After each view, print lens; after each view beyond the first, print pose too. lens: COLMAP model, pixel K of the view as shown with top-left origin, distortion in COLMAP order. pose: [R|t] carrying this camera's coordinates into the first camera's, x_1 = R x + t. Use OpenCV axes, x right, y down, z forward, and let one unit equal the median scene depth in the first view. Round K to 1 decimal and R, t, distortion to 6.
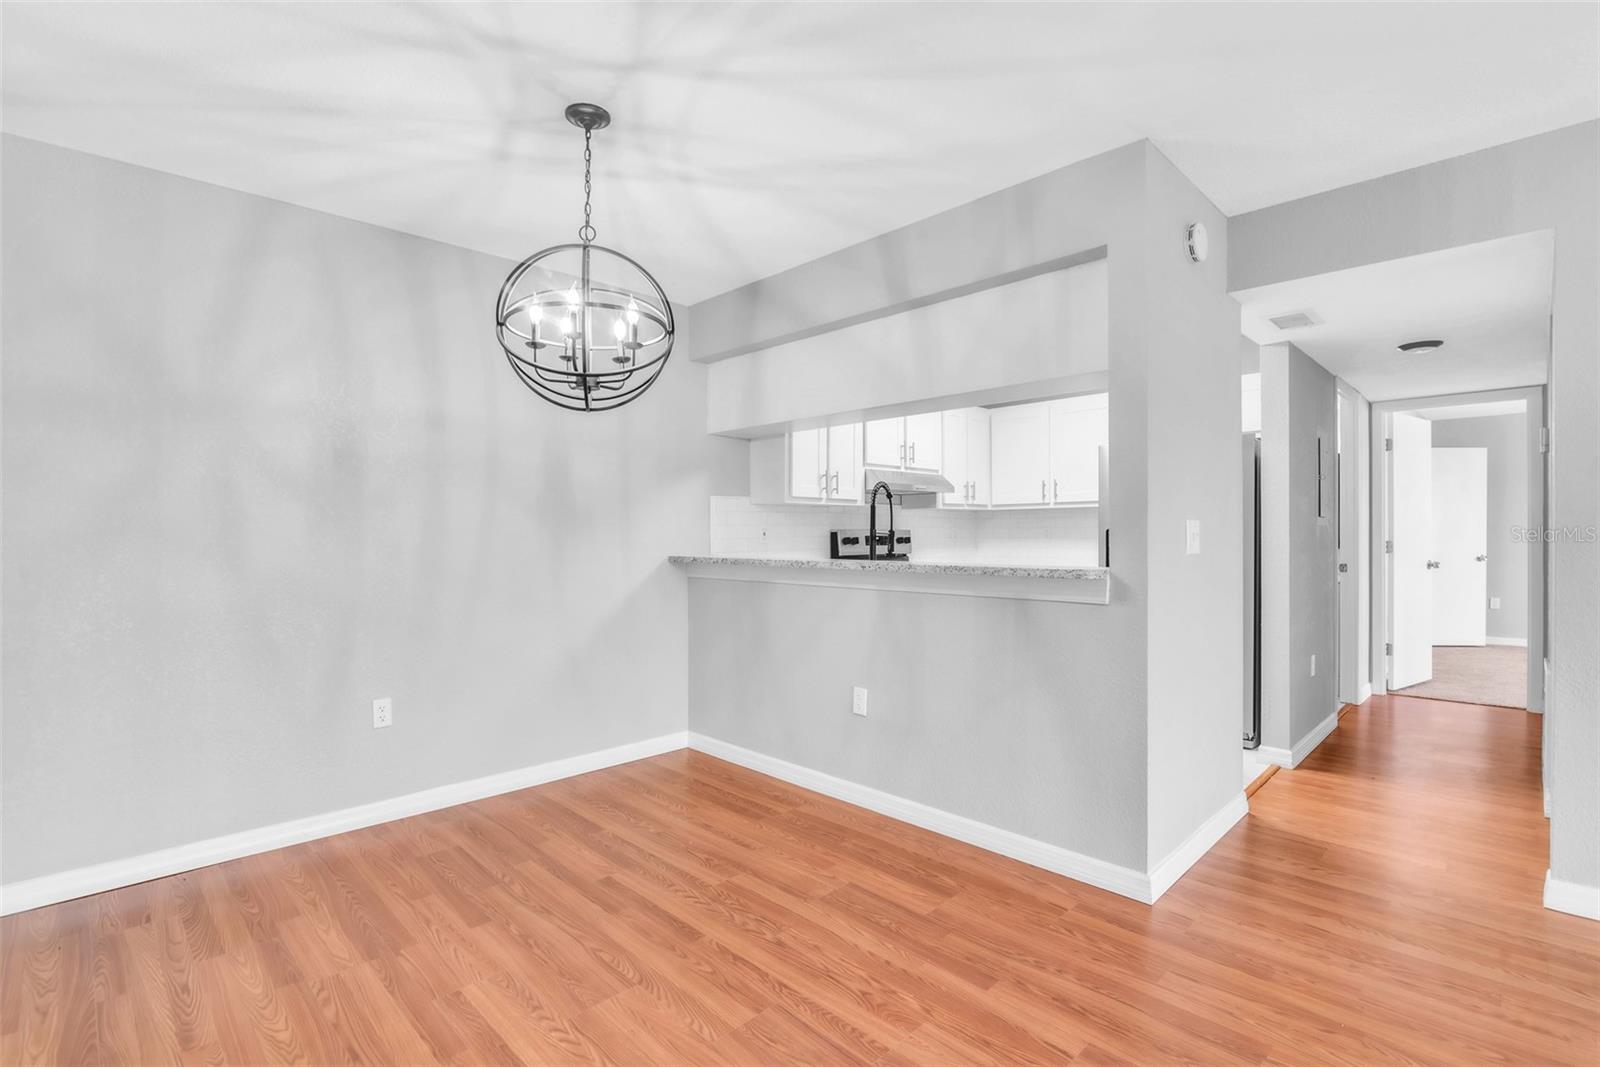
lens RADIAL K [[738.8, 0, 802.6], [0, 738.8, 537.6], [0, 0, 1]] dist [-0.023105, 0.000052]
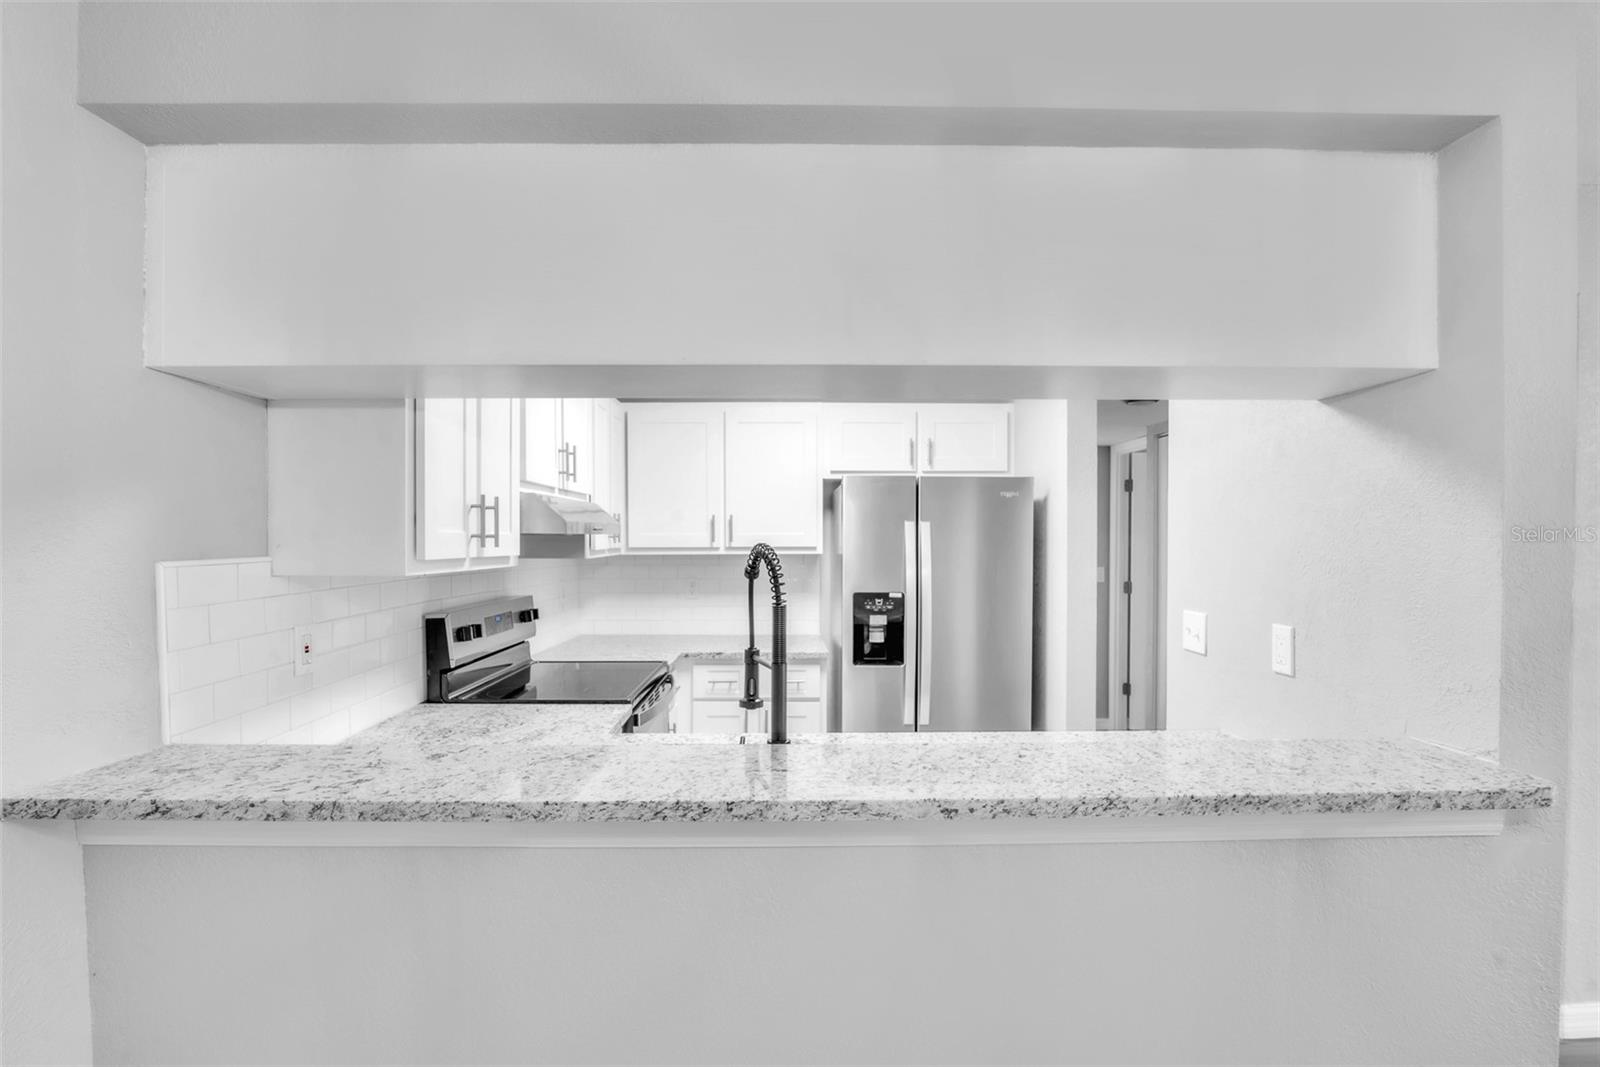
lens RADIAL K [[738.8, 0, 802.6], [0, 738.8, 537.6], [0, 0, 1]] dist [-0.023105, 0.000052]
pose [[0.689755, 0.005351, 0.724023, -0.150961], [0.003488, 0.999937, -0.010712, -0.059494], [-0.724034, 0.009914, 0.689693, 0.553793]]
